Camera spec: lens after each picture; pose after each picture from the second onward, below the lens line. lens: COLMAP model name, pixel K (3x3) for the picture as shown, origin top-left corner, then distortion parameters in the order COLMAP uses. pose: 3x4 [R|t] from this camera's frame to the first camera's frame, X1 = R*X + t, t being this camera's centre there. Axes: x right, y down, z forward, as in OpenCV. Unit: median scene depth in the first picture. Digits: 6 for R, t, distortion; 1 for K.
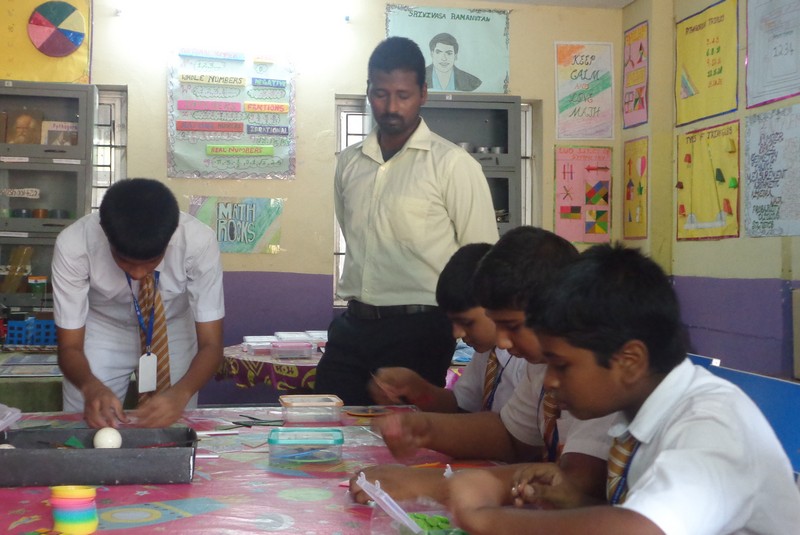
lens RADIAL K [[1390.4, 0, 400.0], [0, 1390.4, 267.5], [0, 0, 1]] dist [0.169226, 0.005697]
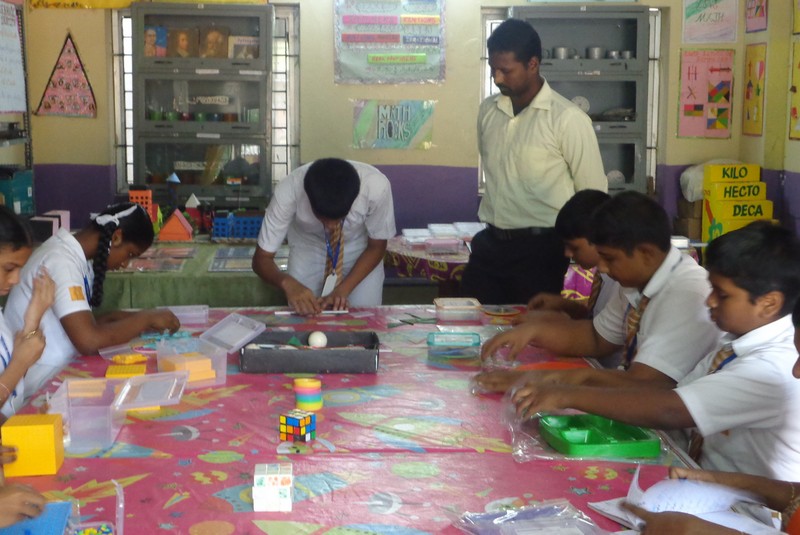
lens RADIAL K [[1413.8, 0, 400.0], [0, 1413.8, 267.5], [0, 0, 1]] dist [0.406824, 0.034881]
pose [[0.994275, 0.004389, -0.106764, 0.013840], [0.007782, 0.993529, 0.113315, -0.049014], [0.106570, -0.113497, 0.987806, -0.180803]]
